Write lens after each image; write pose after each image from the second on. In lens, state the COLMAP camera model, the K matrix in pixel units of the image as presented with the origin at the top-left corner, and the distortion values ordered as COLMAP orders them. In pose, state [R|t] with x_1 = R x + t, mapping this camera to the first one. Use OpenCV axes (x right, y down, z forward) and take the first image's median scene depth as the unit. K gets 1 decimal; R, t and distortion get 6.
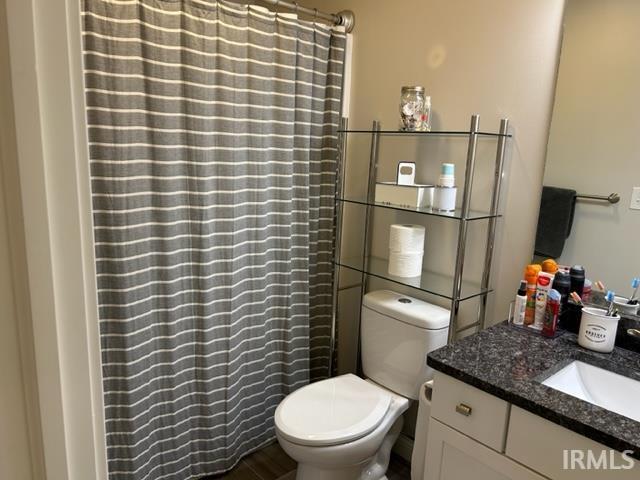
lens RADIAL K [[478.2, 0, 320.0], [0, 478.2, 240.0], [0, 0, 1]] dist [0.056085, -0.060133]
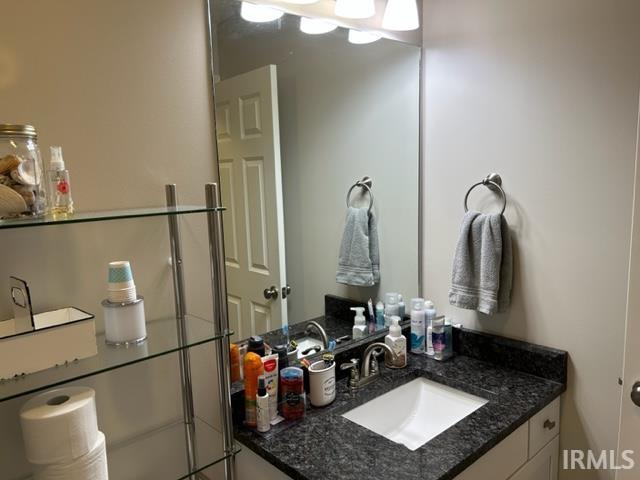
lens RADIAL K [[478.2, 0, 320.0], [0, 478.2, 240.0], [0, 0, 1]] dist [0.056085, -0.060133]
pose [[-0.016637, -0.176123, 0.984228, -0.305765], [0.225271, 0.958395, 0.175308, -0.231051], [-0.974154, 0.224635, 0.023731, 0.738801]]
